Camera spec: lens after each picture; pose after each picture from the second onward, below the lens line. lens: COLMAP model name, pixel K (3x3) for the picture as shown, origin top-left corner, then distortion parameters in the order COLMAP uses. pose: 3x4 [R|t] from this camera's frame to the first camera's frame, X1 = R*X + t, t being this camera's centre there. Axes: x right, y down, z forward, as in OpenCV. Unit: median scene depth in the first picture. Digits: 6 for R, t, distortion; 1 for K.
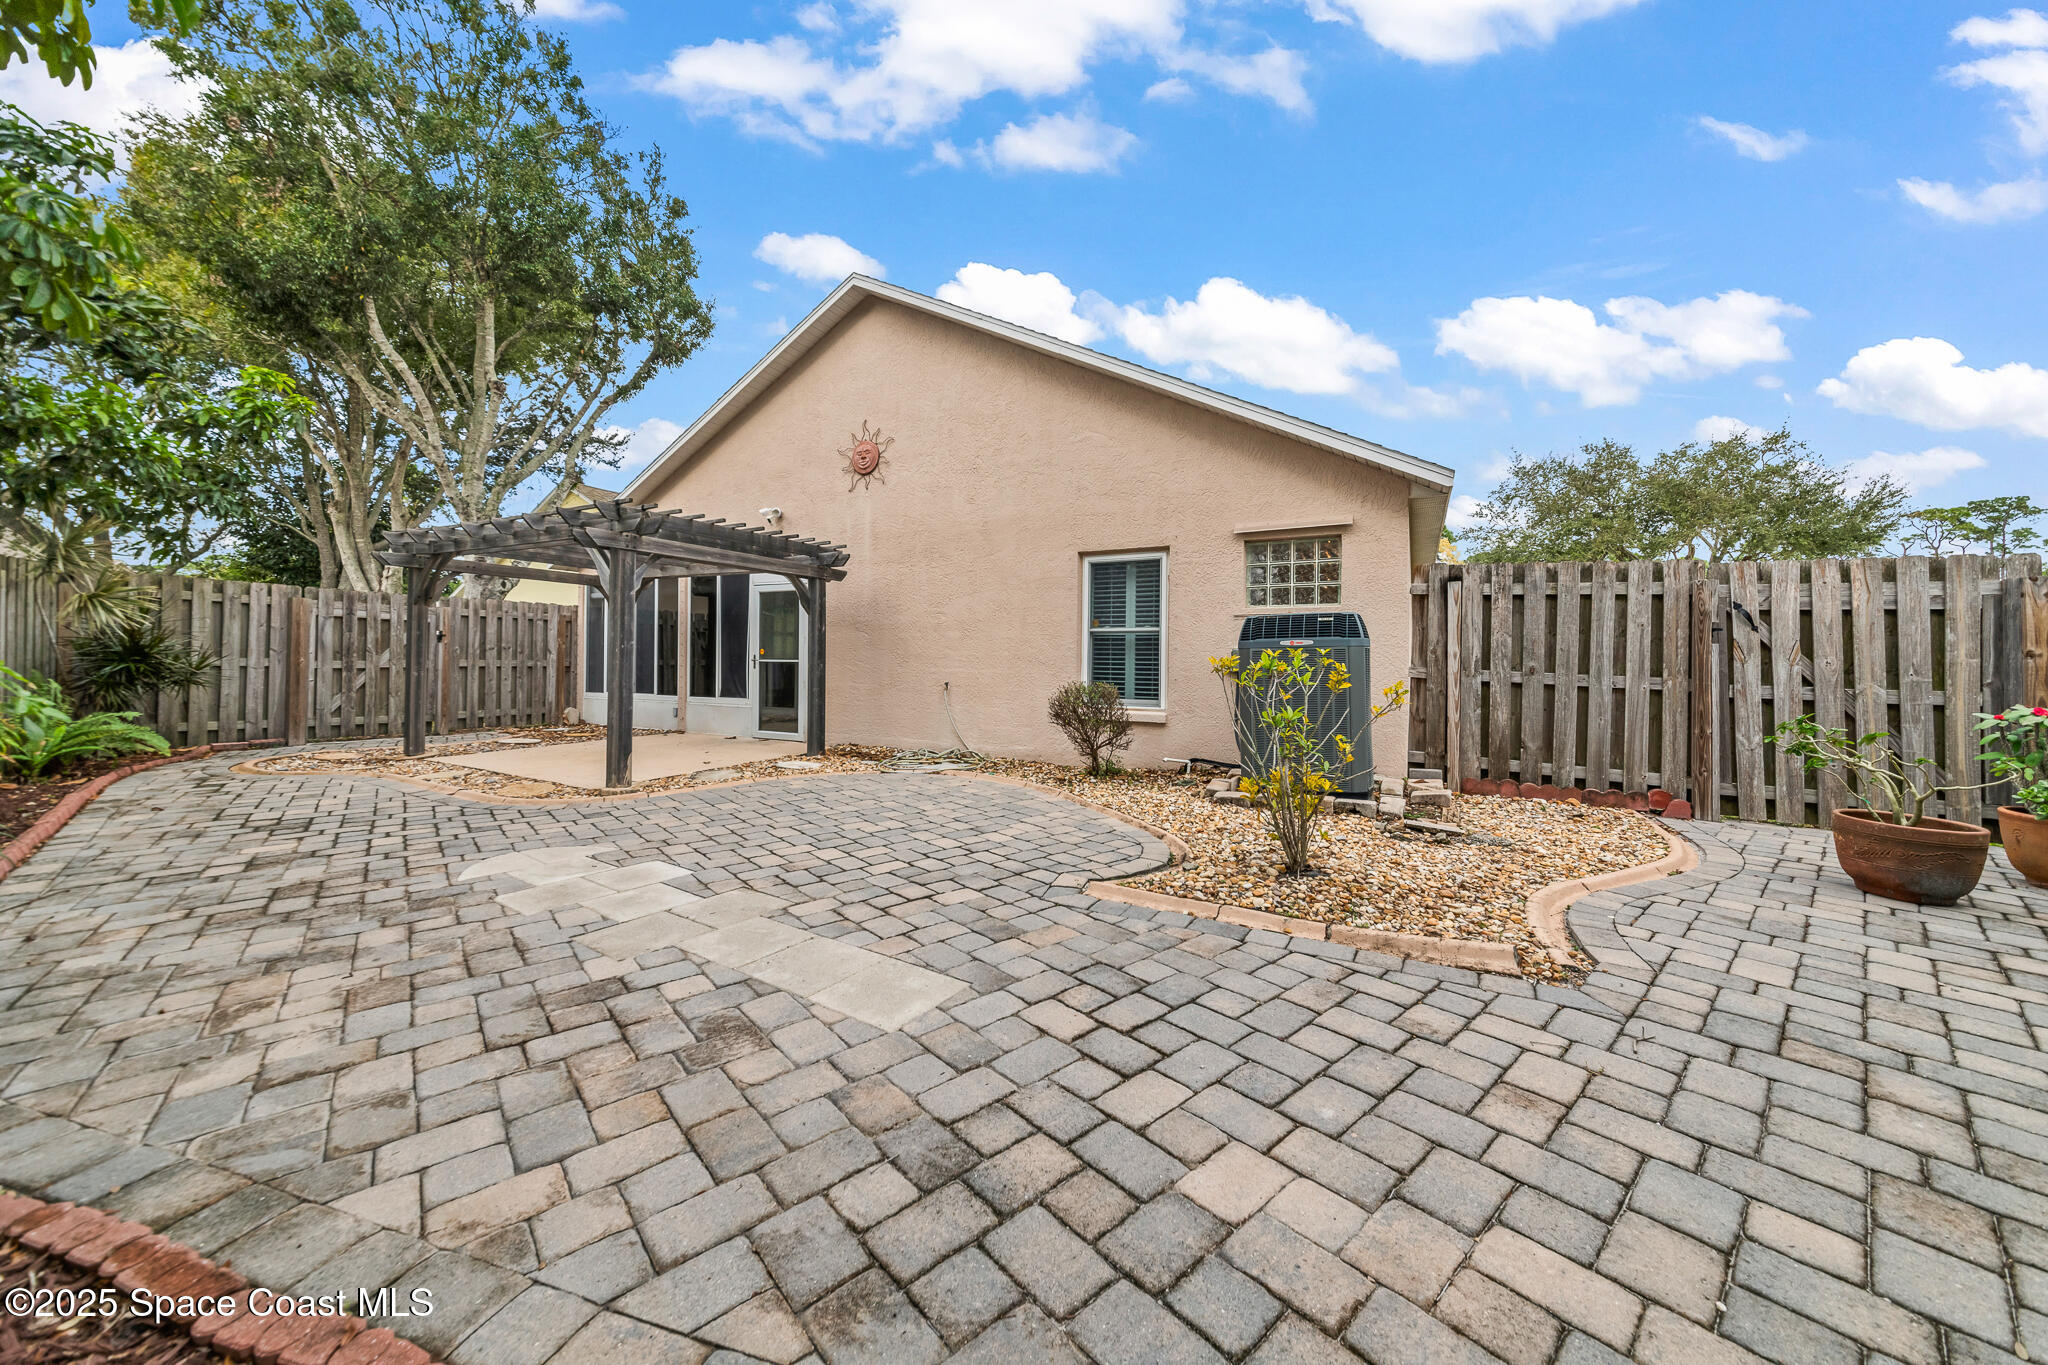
lens RADIAL K [[729.3, 0, 1030.4], [0, 729.3, 660.5], [0, 0, 1]] dist [-0.006761, 0.000551]
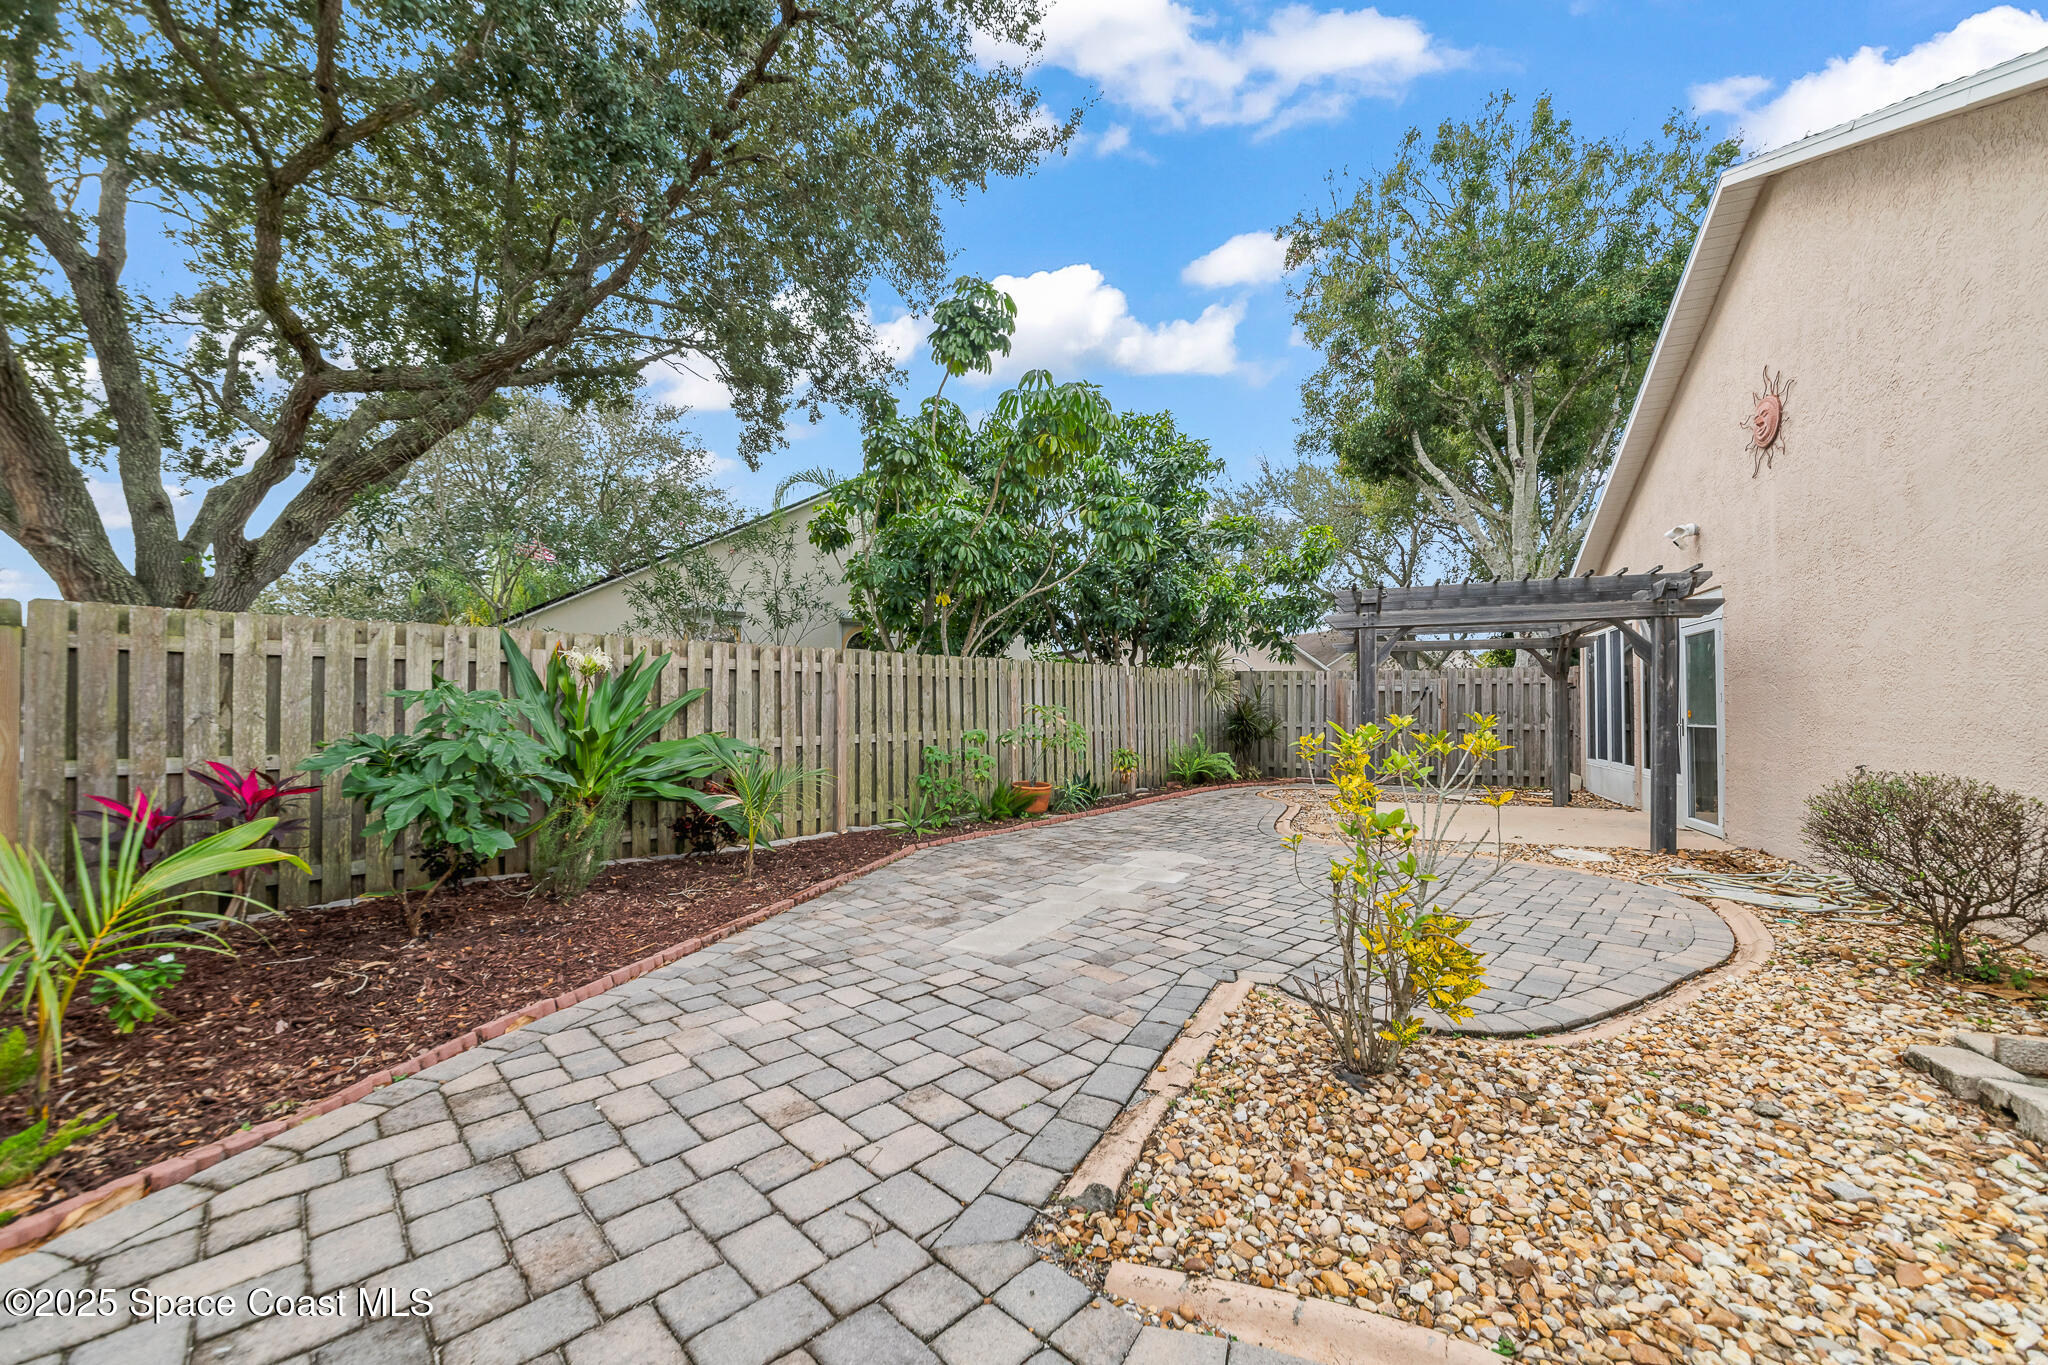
lens RADIAL K [[784.3, 0, 1035.6], [0, 784.3, 710.5], [0, 0, 1]] dist [-0.011118, 0.000928]
pose [[0.069810, -0.012711, -0.997479, 1.556524], [-0.002252, 0.999914, -0.012900, -0.015023], [0.997558, 0.003147, 0.069775, 1.029896]]
